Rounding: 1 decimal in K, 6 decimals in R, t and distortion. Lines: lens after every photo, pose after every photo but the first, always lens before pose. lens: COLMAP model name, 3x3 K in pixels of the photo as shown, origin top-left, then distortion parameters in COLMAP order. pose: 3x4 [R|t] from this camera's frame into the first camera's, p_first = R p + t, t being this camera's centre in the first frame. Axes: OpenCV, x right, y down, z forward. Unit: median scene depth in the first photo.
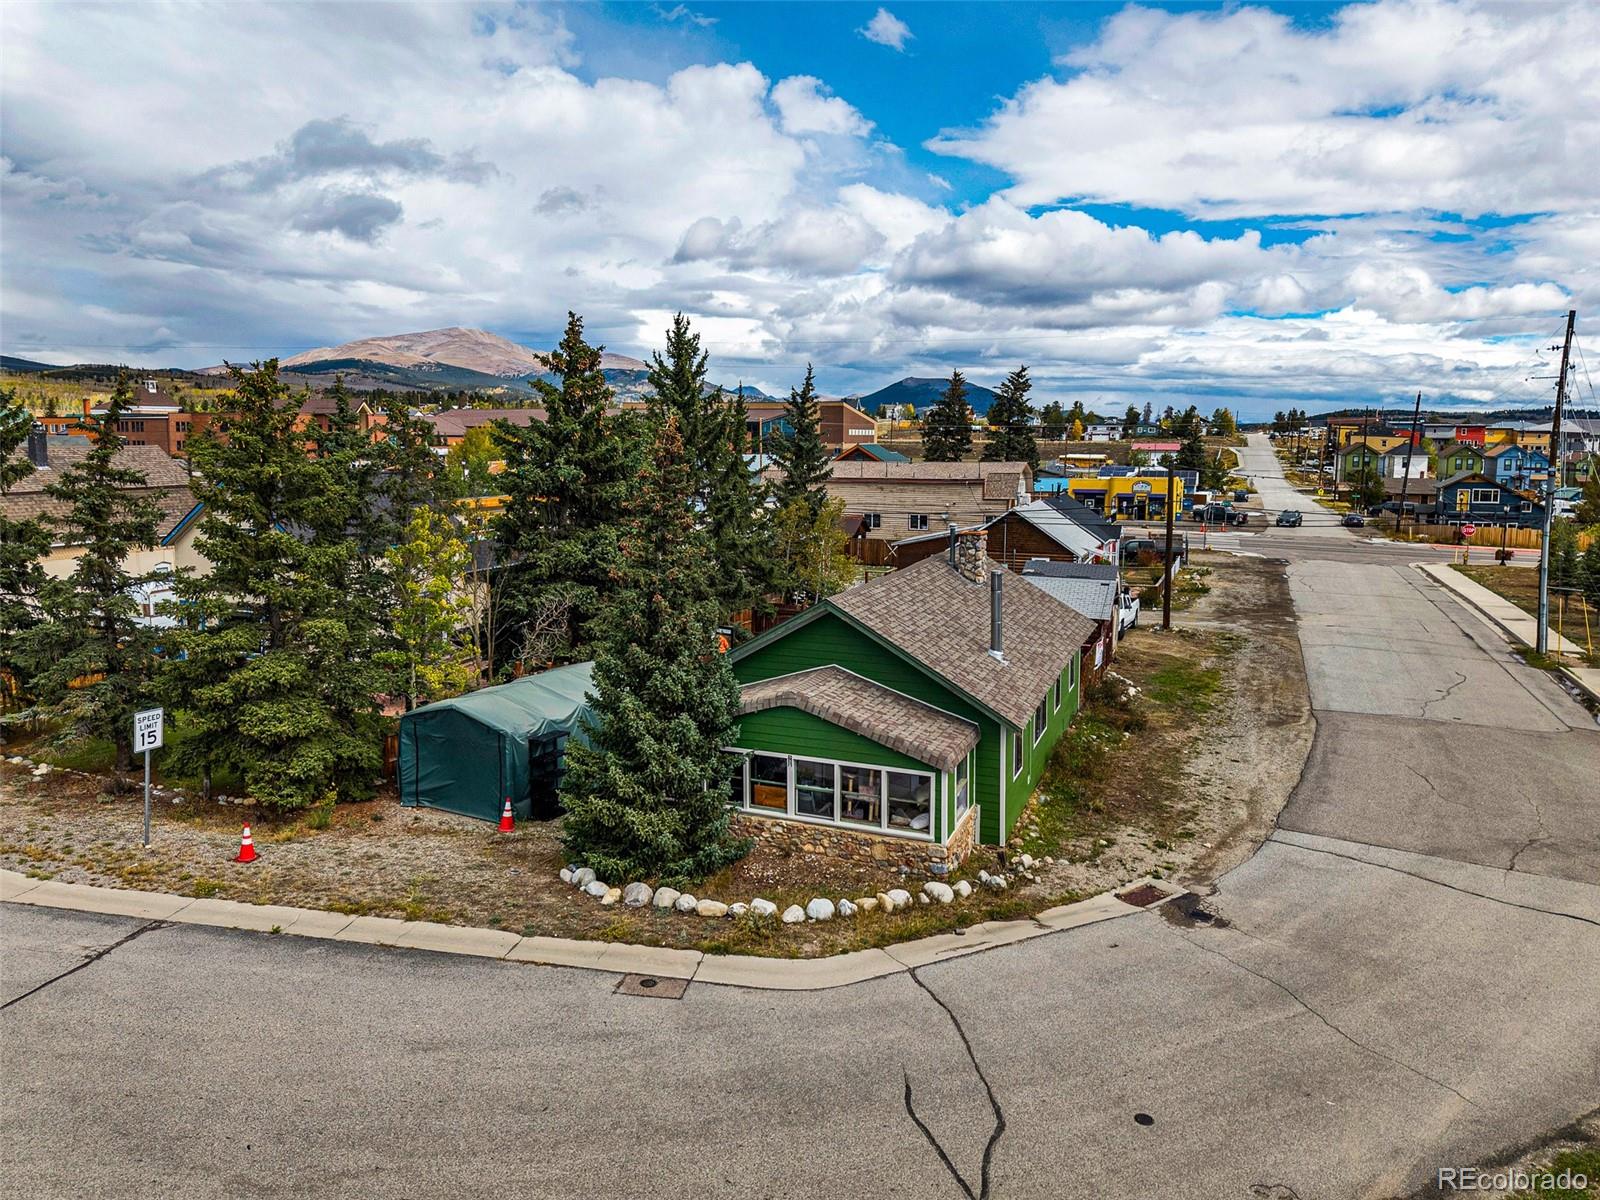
lens RADIAL K [[1099.8, 0, 800.0], [0, 1099.8, 600.0], [0, 0, 1]] dist [0.048685, -0.052072]
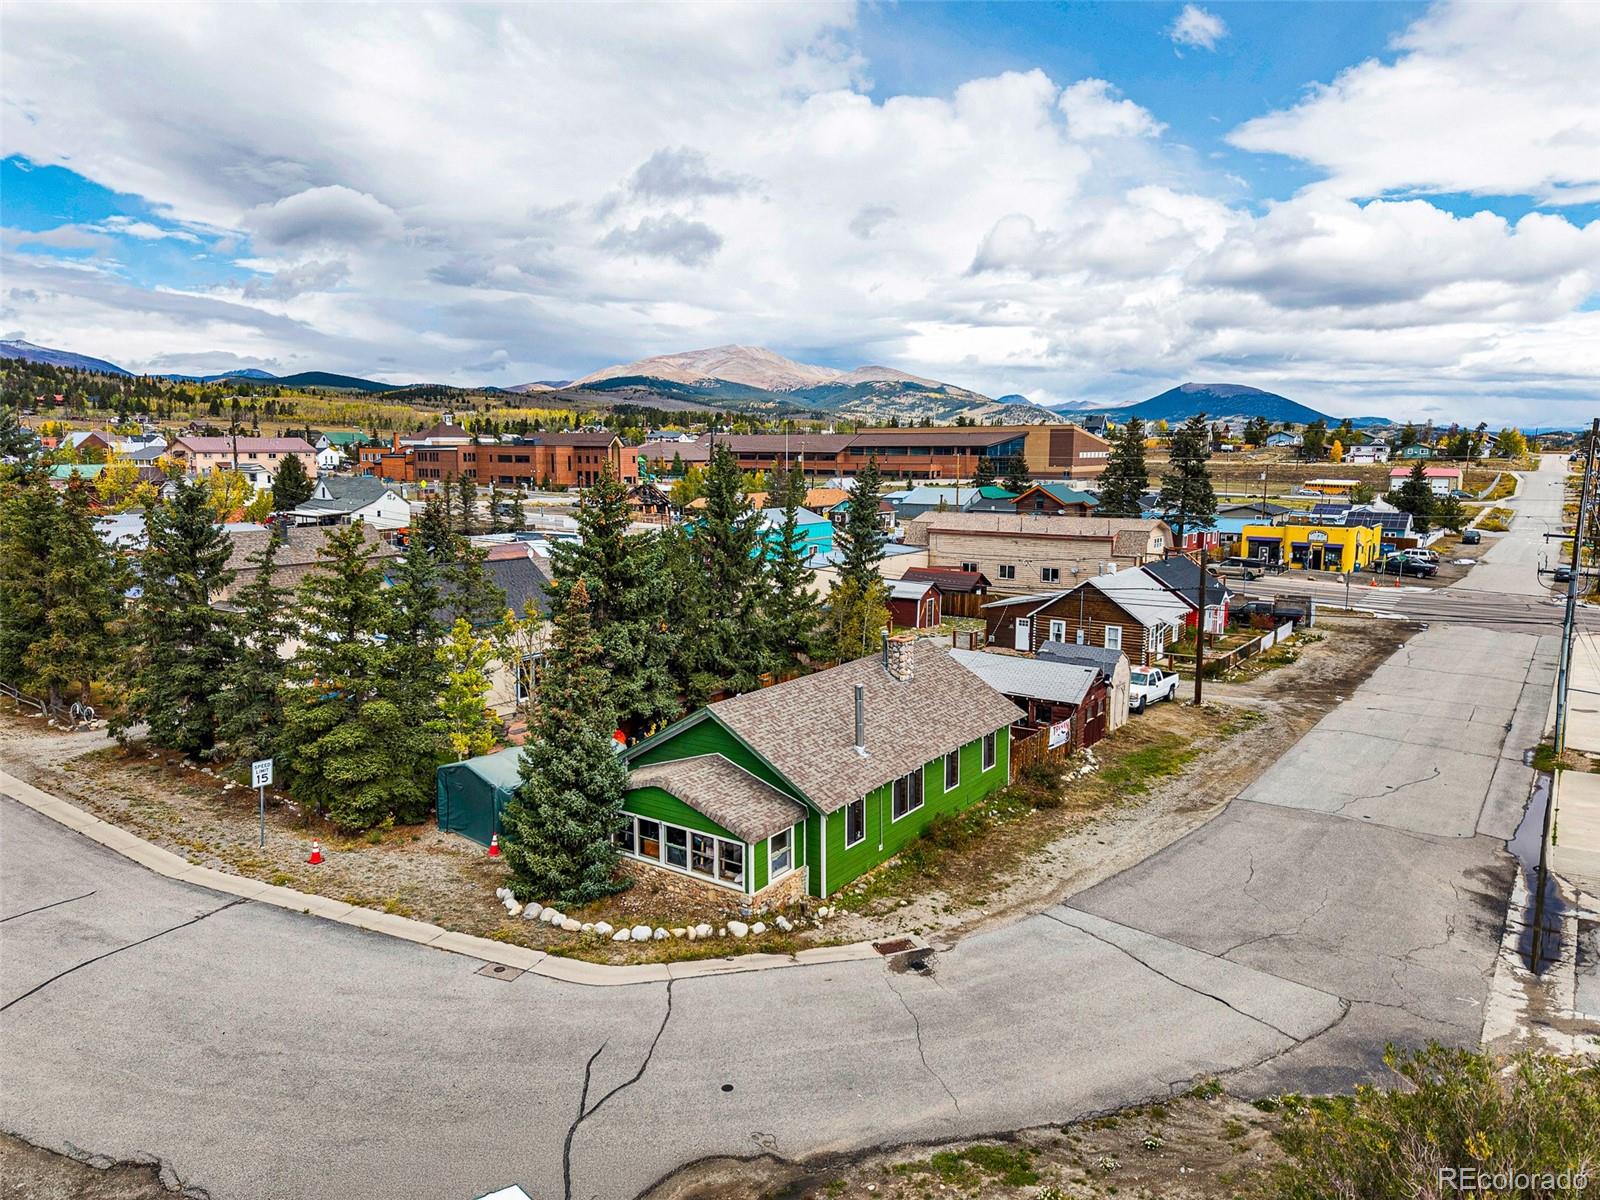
lens RADIAL K [[1086.3, 0, 799.5], [0, 1086.3, 637.1], [0, 0, 1]] dist [0.049052, -0.058487]
pose [[0.971833, 0.039604, -0.232319, 0.486366], [-0.033521, 0.998985, 0.030077, -0.143200], [0.233274, -0.021442, 0.972175, -0.304481]]
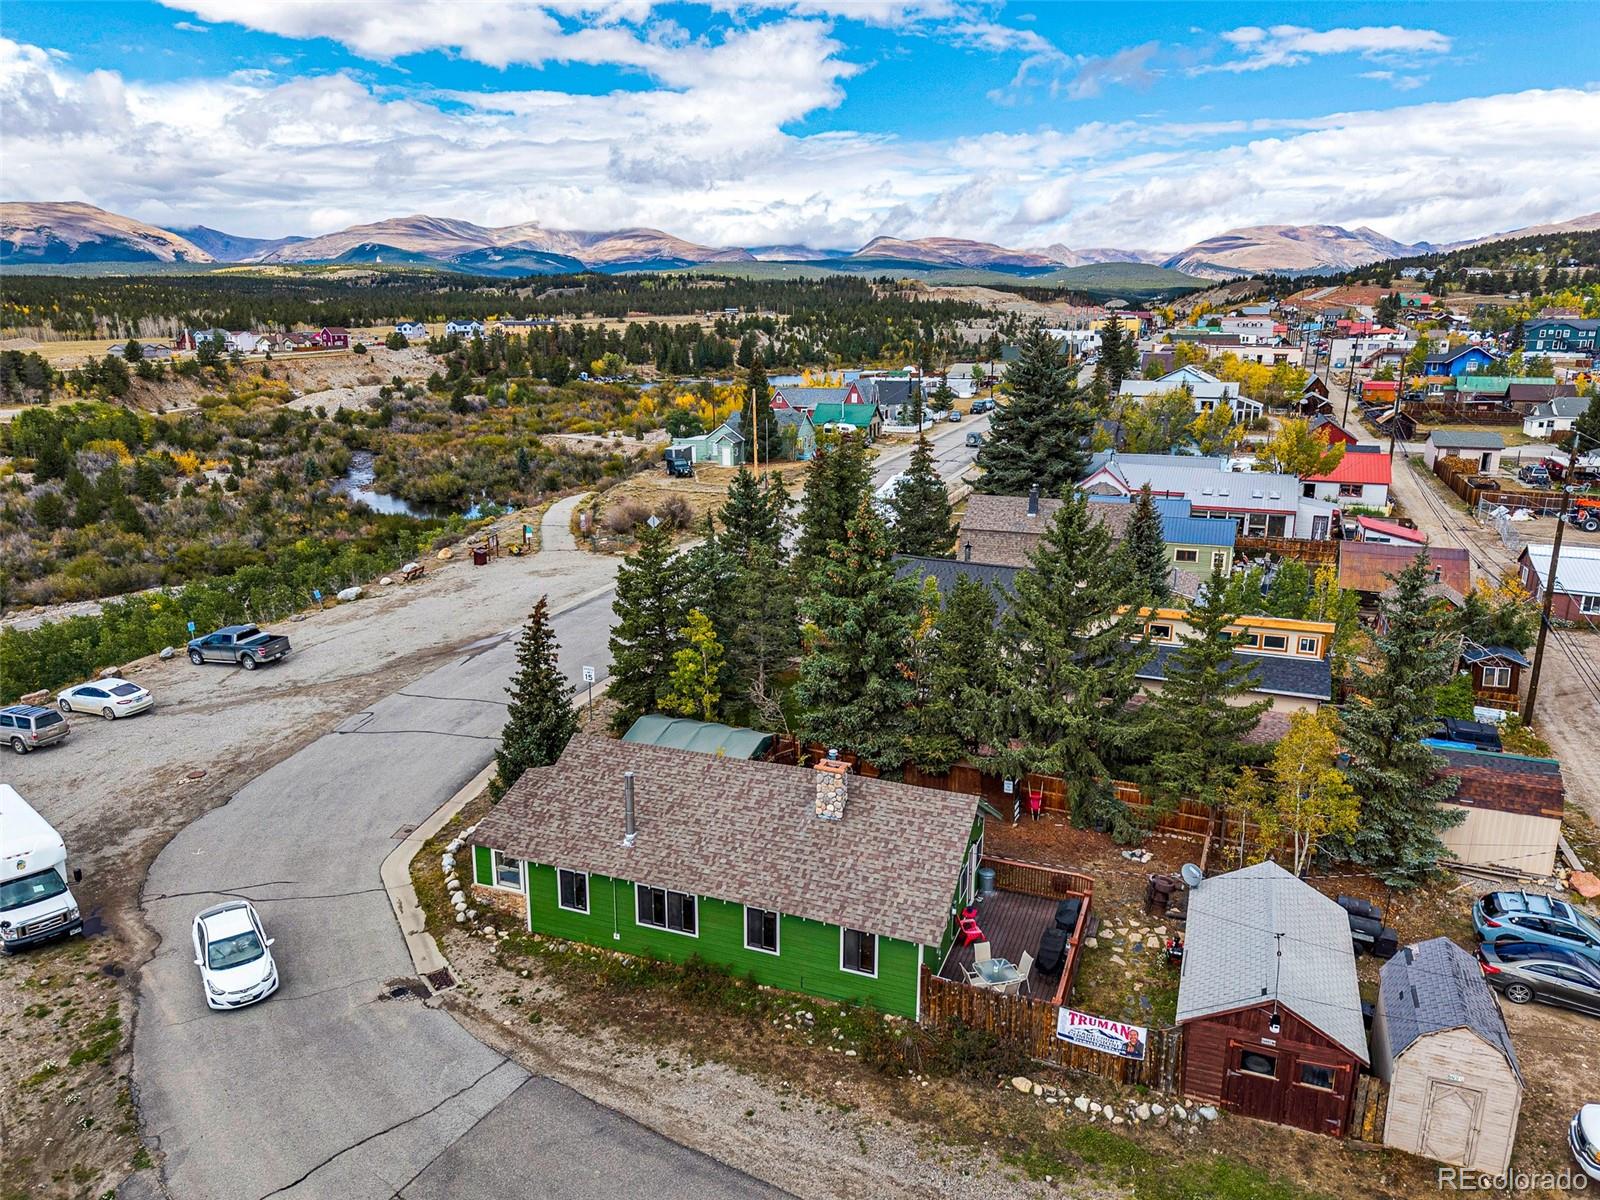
lens RADIAL K [[1071.3, 0, 804.0], [0, 1071.3, 684.3], [0, 0, 1]] dist [0.004133, 0.001252]
pose [[-0.001688, 0.320728, -0.947170, 1.563905], [-0.149718, 0.936414, 0.317353, -0.650867], [0.988727, 0.142344, 0.046437, 1.355317]]
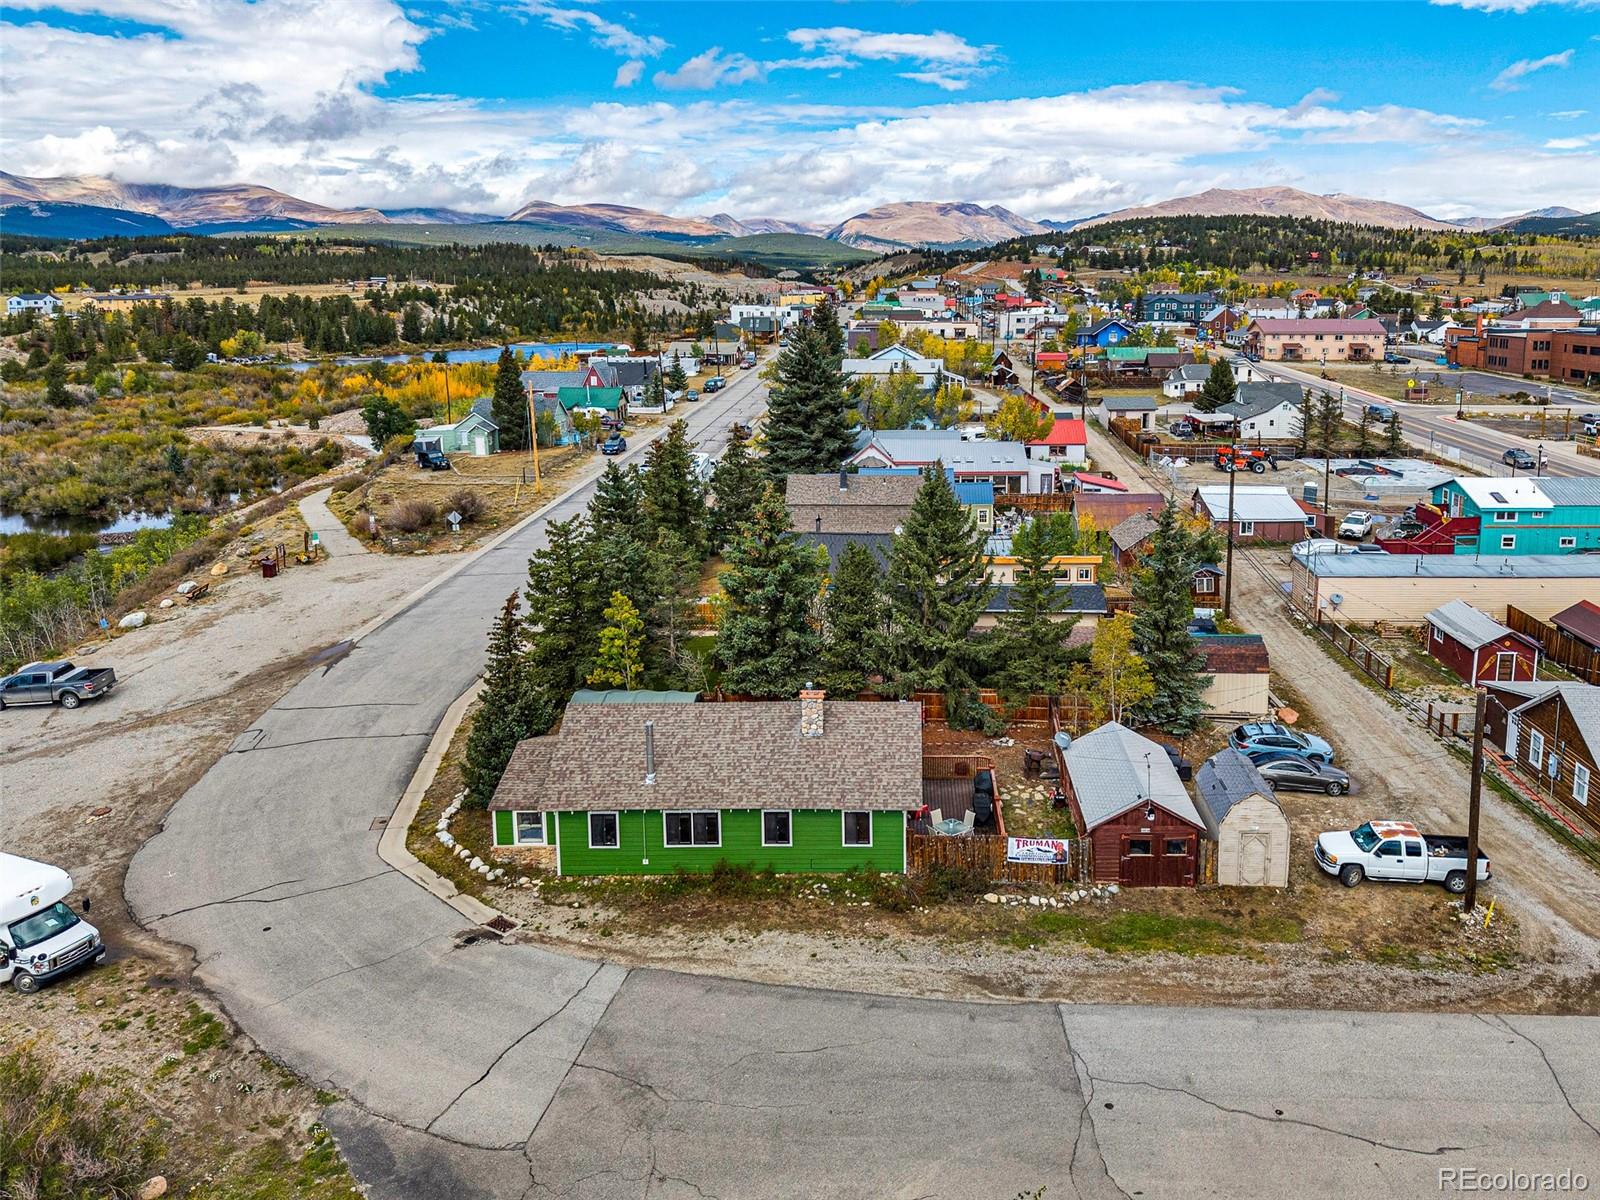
lens RADIAL K [[1104.6, 0, 907.2], [0, 1104.6, 596.2], [0, 0, 1]] dist [0.067104, -0.085801]
pose [[0.362938, 0.247342, -0.898386, 1.986537], [-0.137684, 0.967779, 0.210825, -0.691945], [0.921585, 0.047177, 0.385298, 0.878015]]
